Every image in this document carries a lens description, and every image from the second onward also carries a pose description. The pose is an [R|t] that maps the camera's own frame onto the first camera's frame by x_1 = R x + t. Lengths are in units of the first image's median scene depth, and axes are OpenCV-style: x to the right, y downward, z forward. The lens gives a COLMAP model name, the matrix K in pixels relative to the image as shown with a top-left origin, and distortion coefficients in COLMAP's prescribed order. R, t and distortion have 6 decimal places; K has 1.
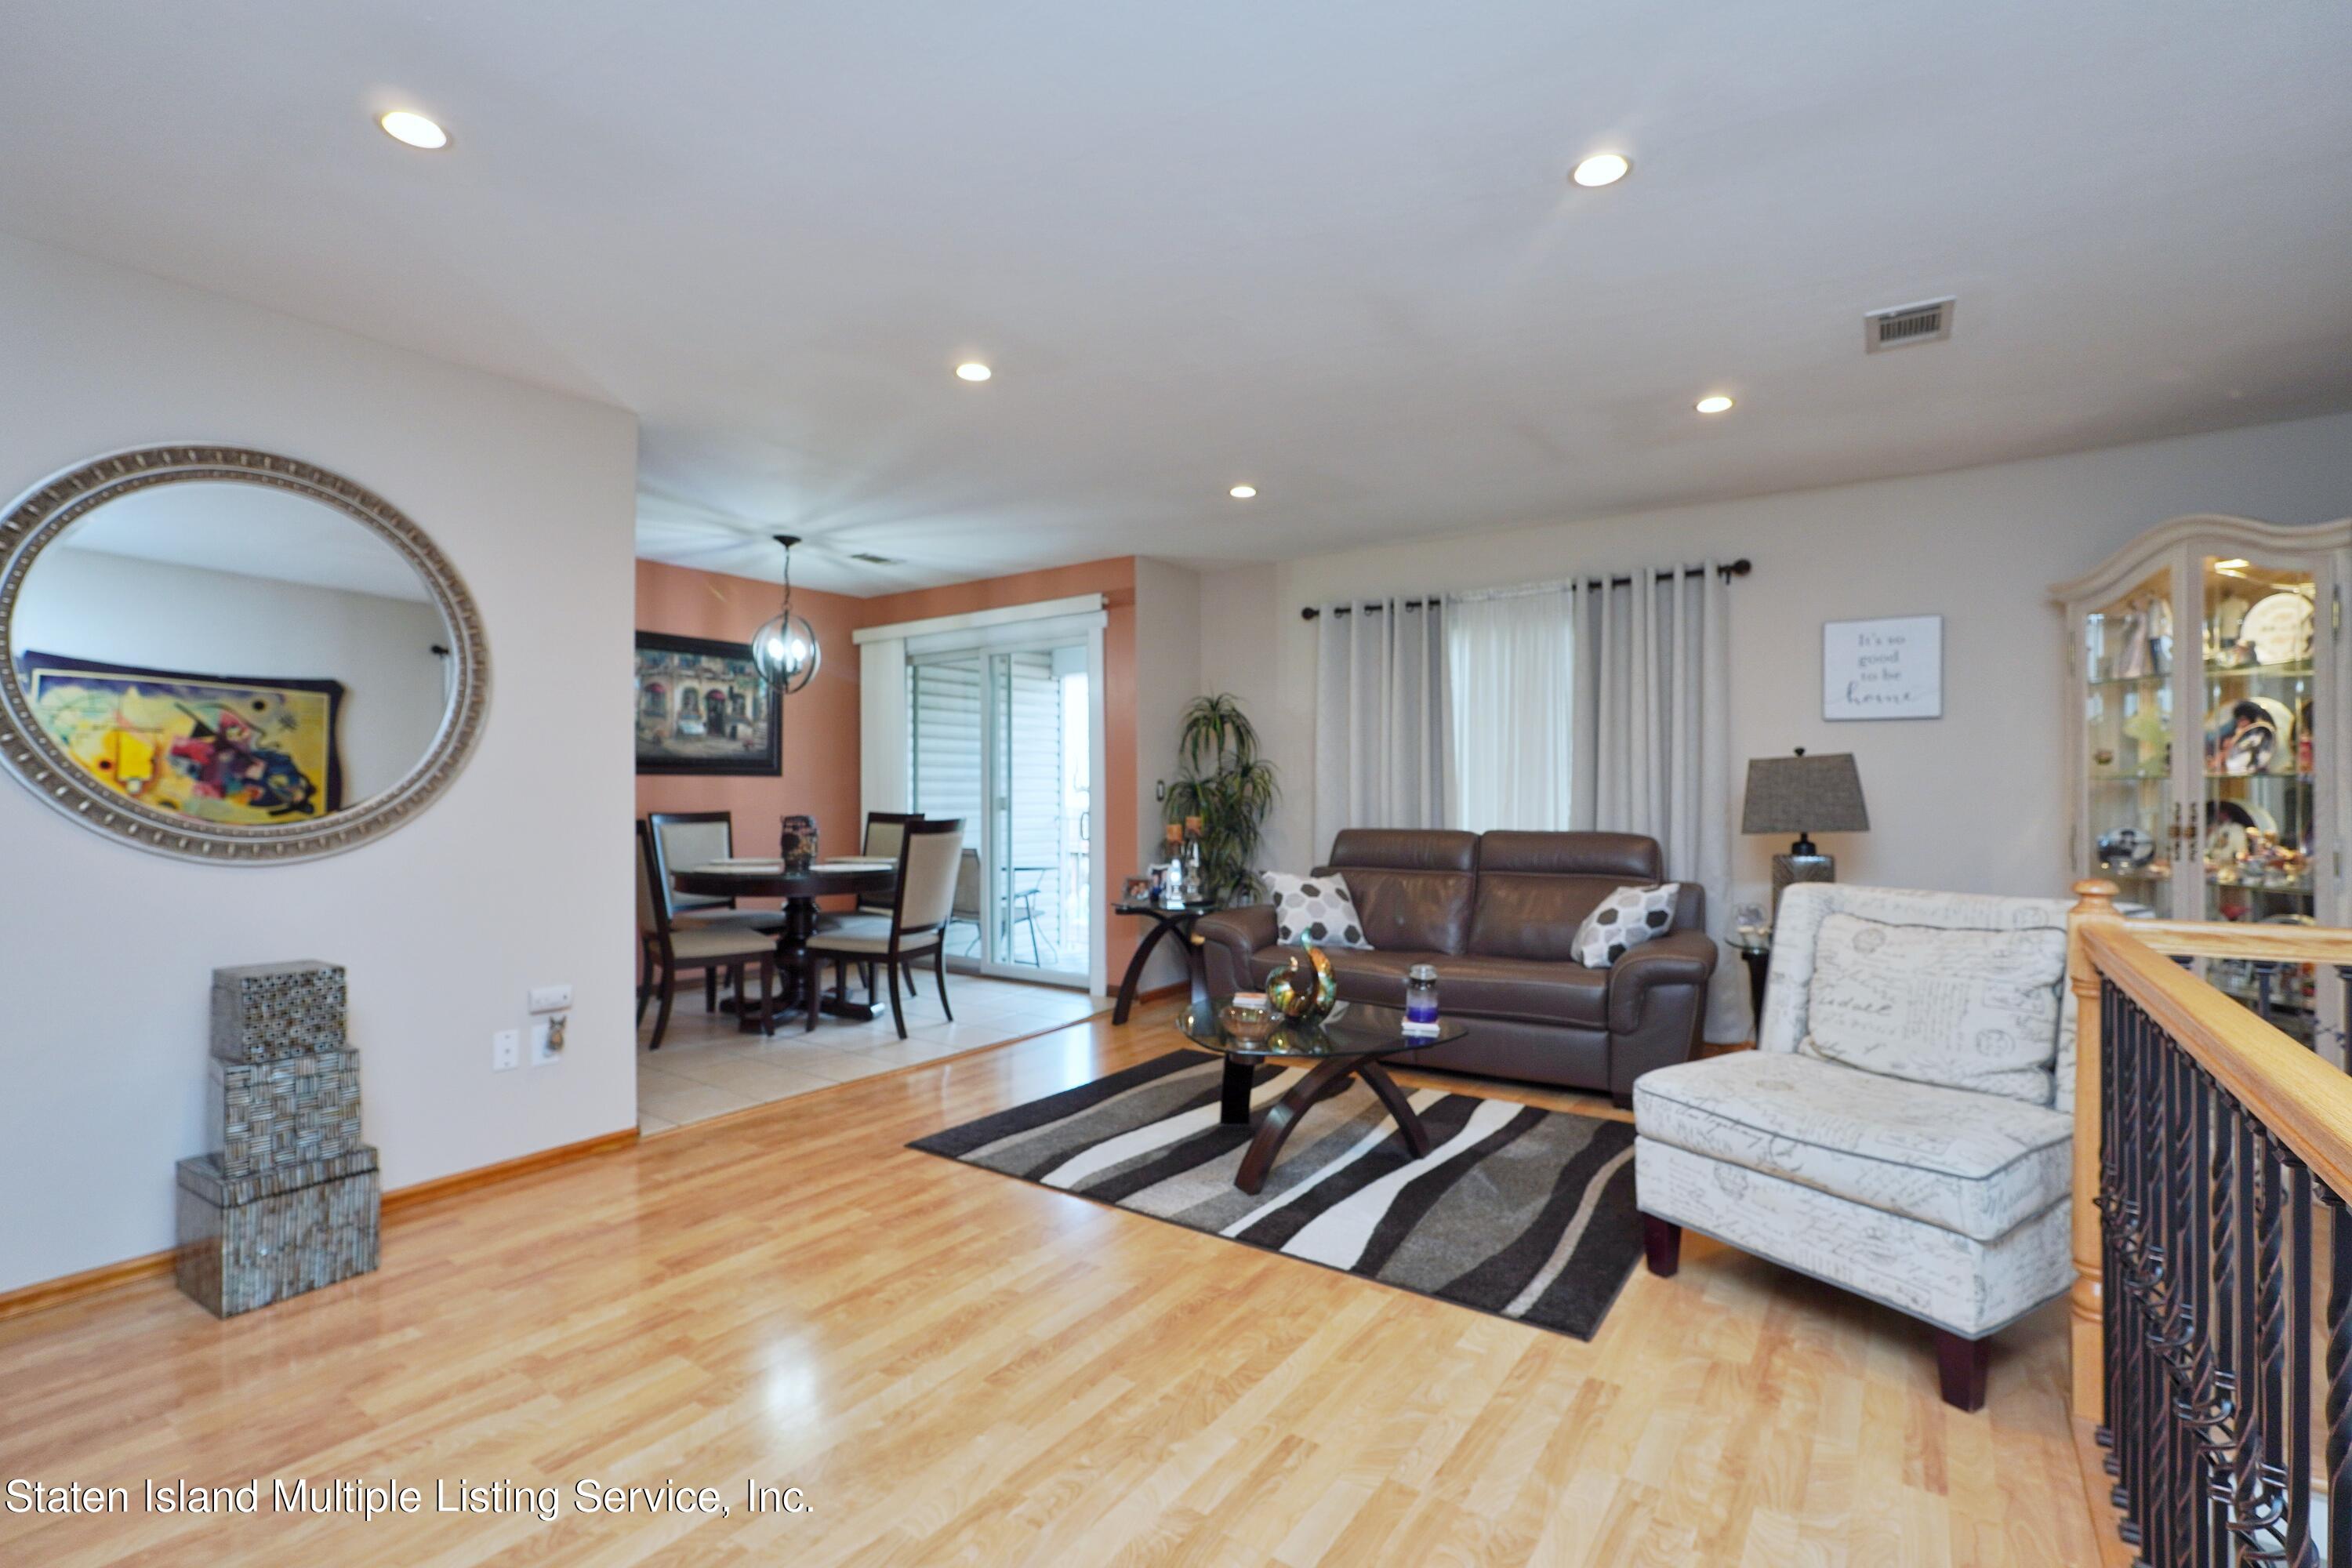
lens RADIAL K [[1067.2, 0, 1176.0], [0, 1067.2, 784.0], [0, 0, 1]] dist [-0.028366, 0.015630]
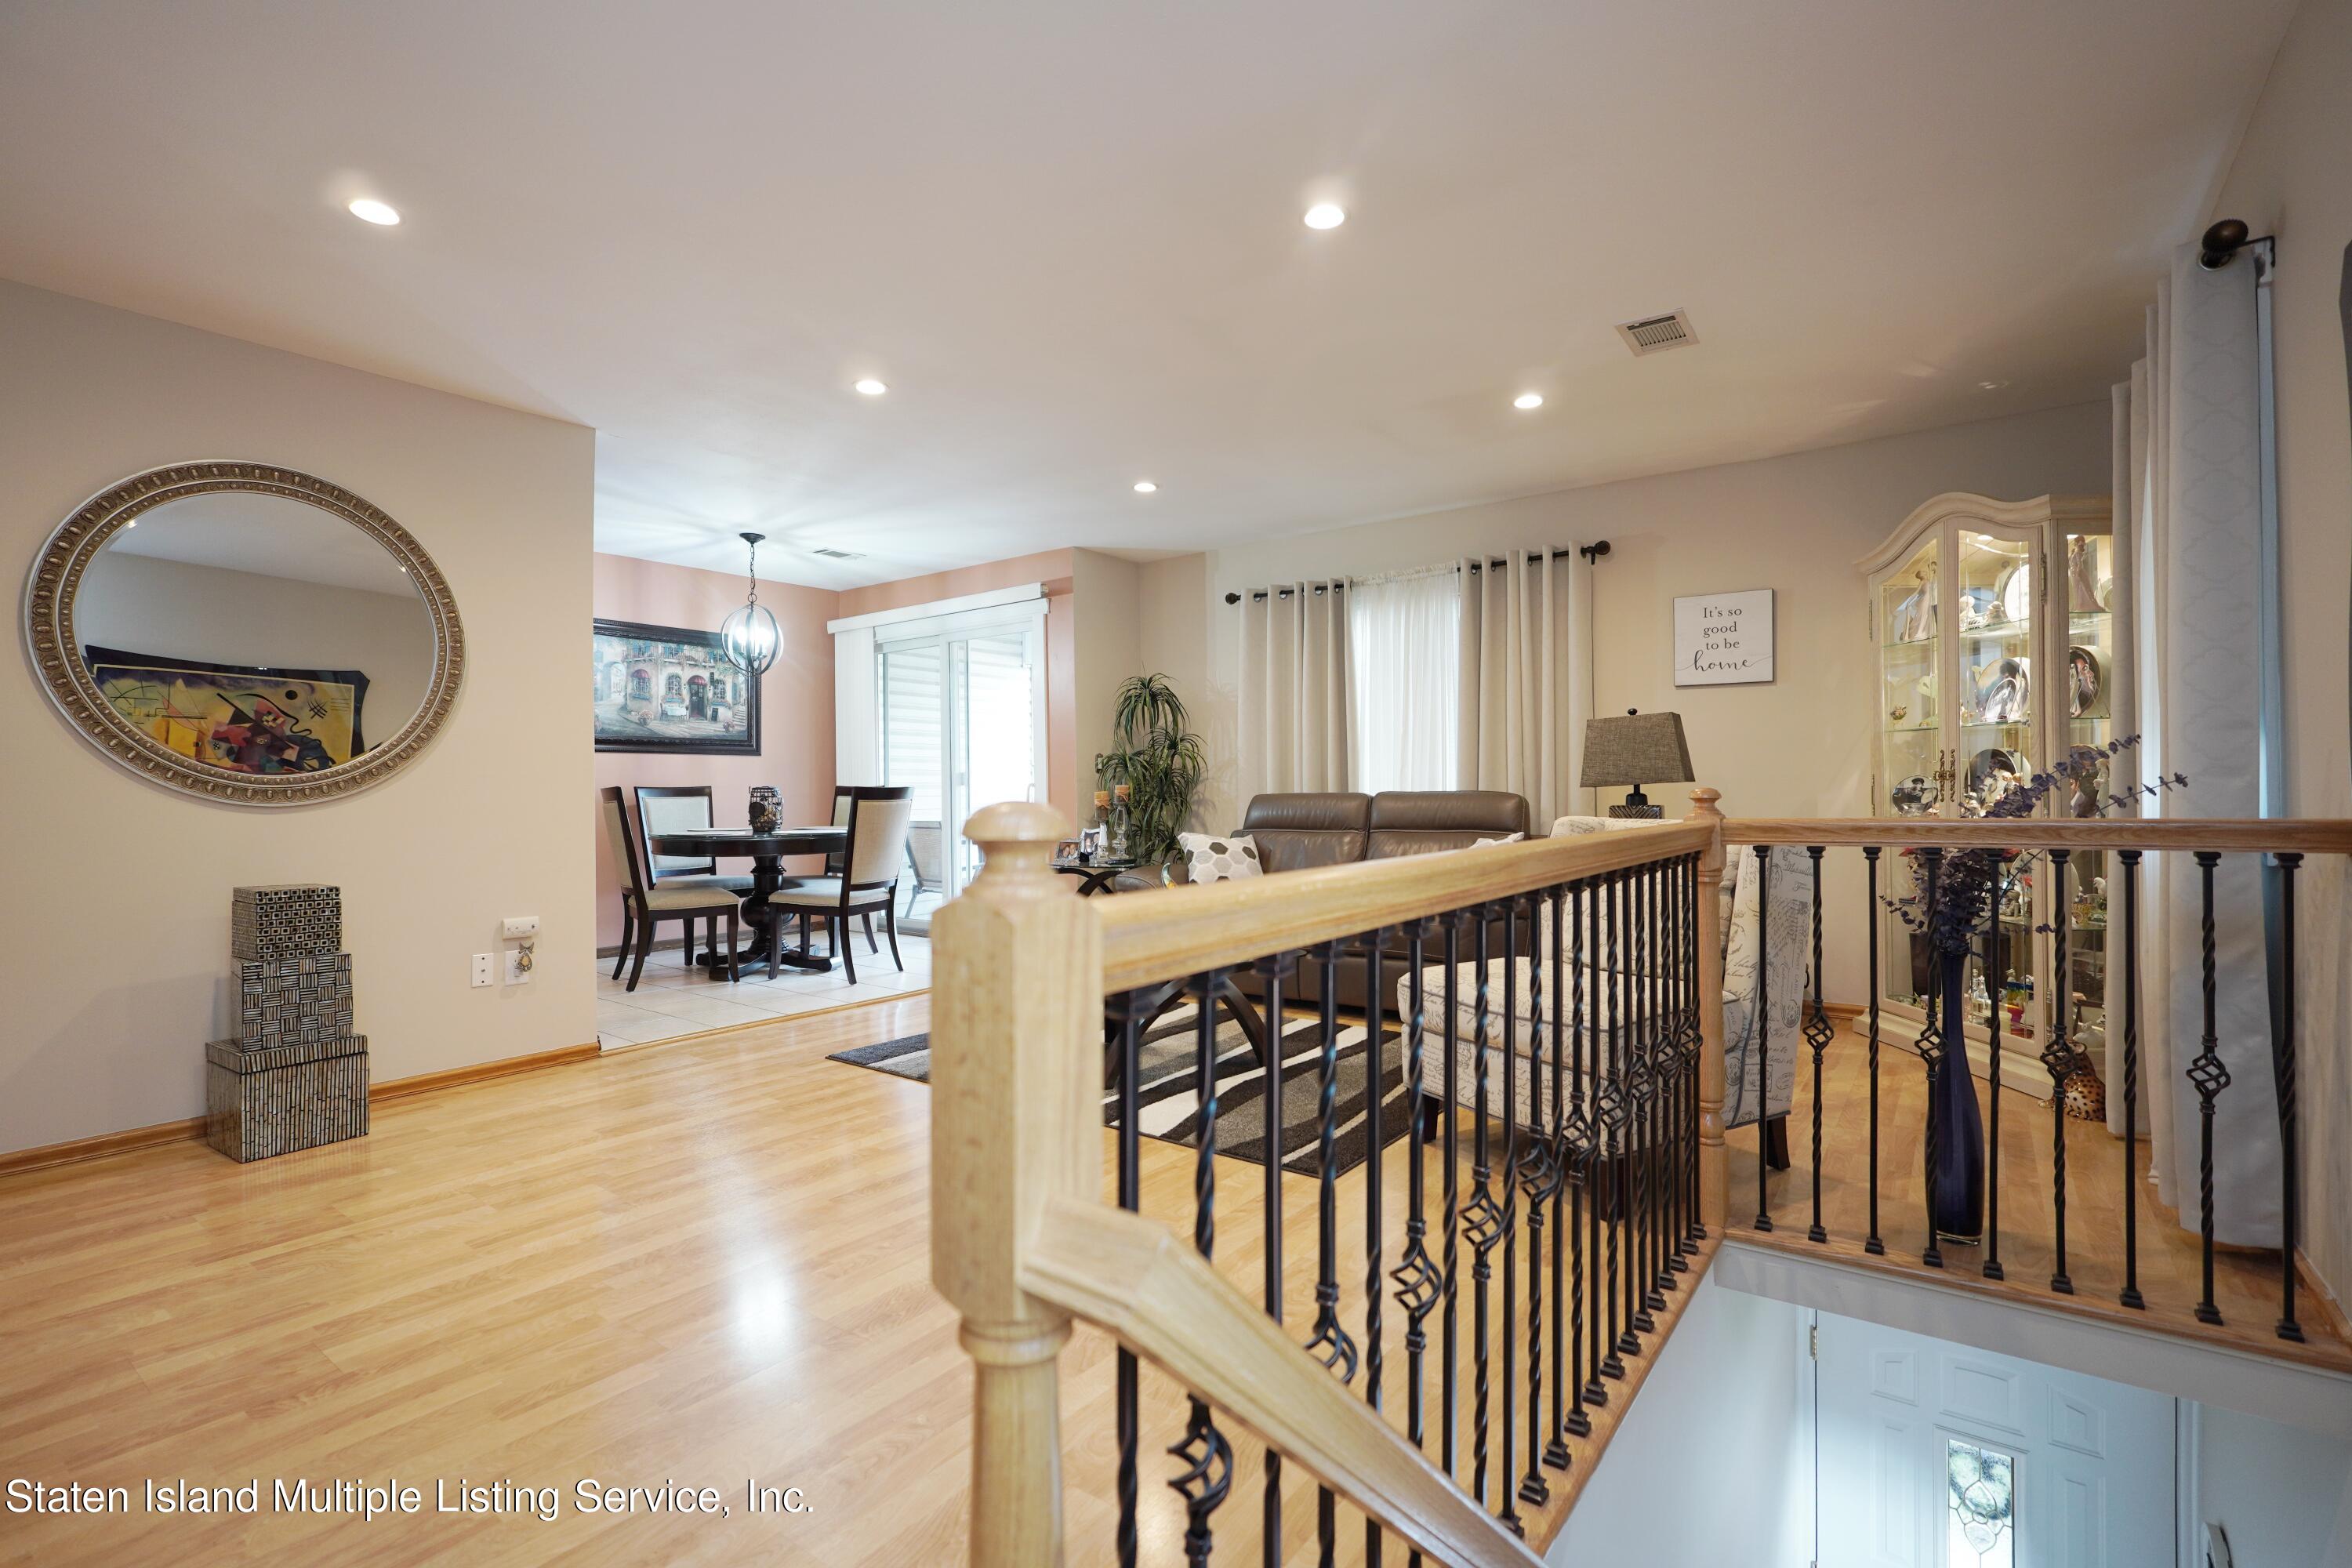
lens RADIAL K [[1068.3, 0, 1175.2], [0, 1068.3, 780.3], [0, 0, 1]] dist [-0.031262, 0.019090]
pose [[0.999561, -0.007971, -0.028531, 0.128753], [0.007930, 0.999967, -0.001538, 0.035356], [0.028542, 0.001311, 0.999592, -0.116711]]
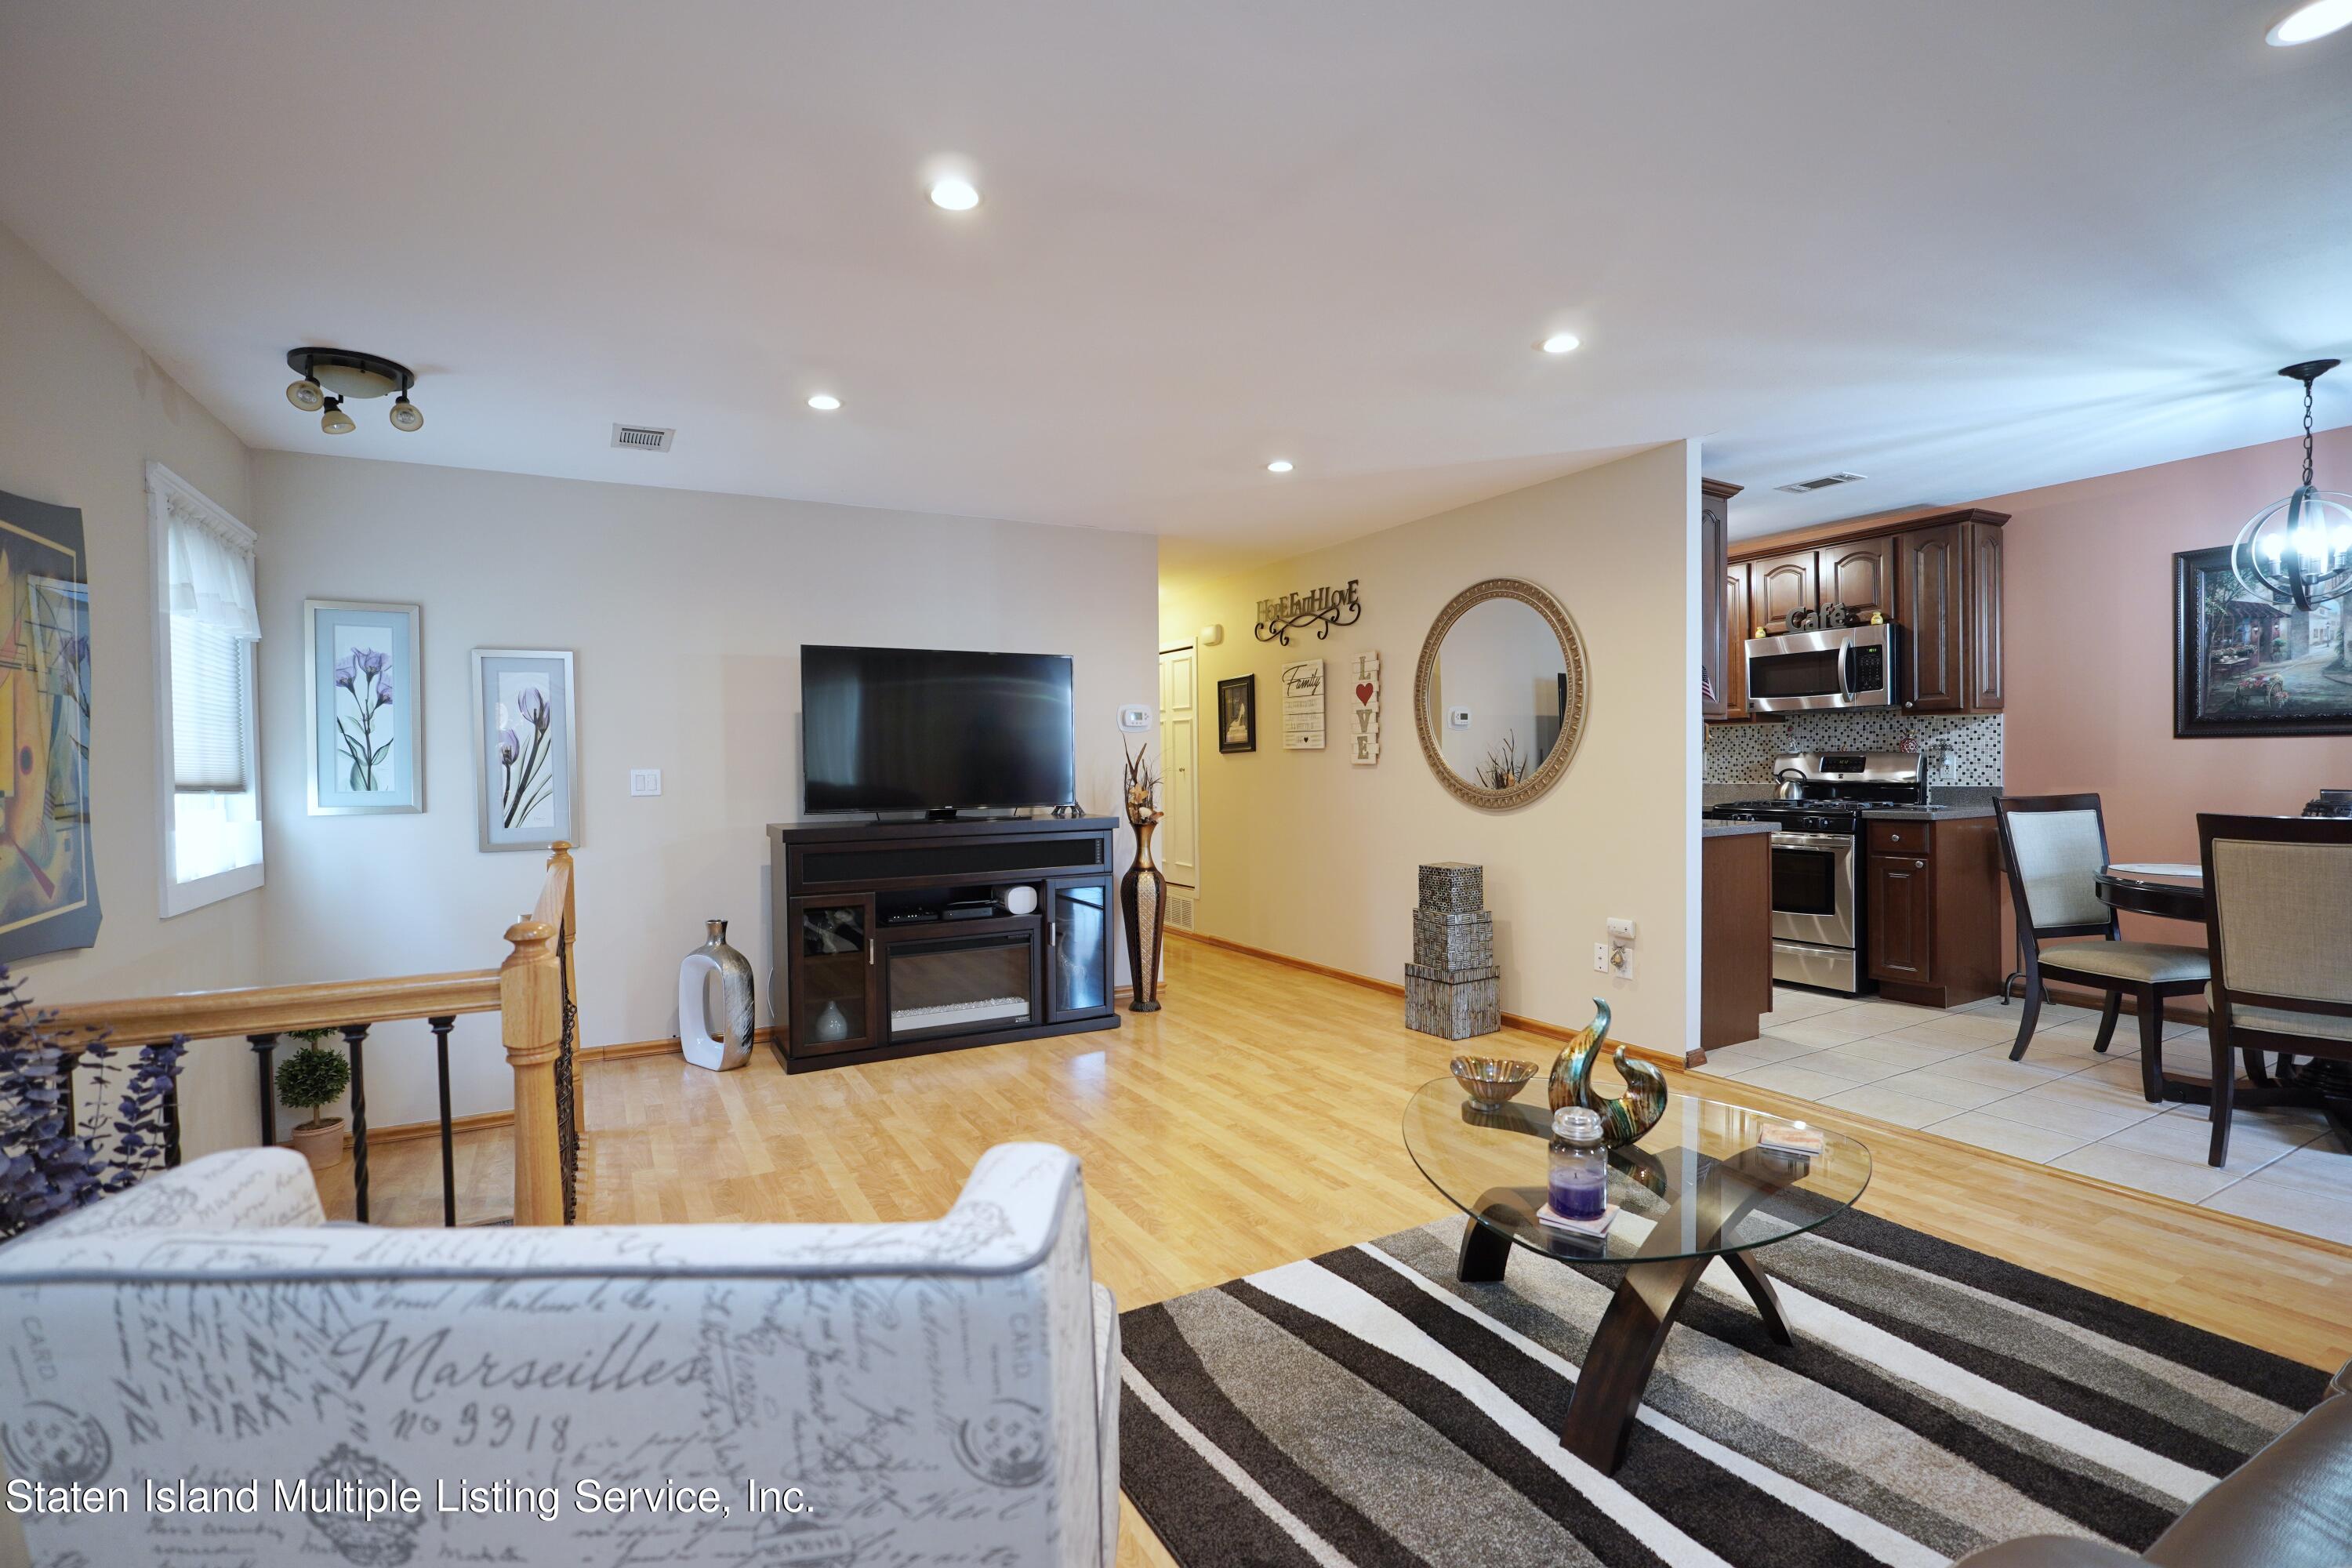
lens RADIAL K [[1067.2, 0, 1176.0], [0, 1067.2, 784.0], [0, 0, 1]] dist [-0.028366, 0.015630]
pose [[-0.439334, 0.026397, -0.897936, 0.622268], [0.022585, 0.999577, 0.018335, -0.009162], [0.898040, -0.012224, -0.439744, 0.818498]]
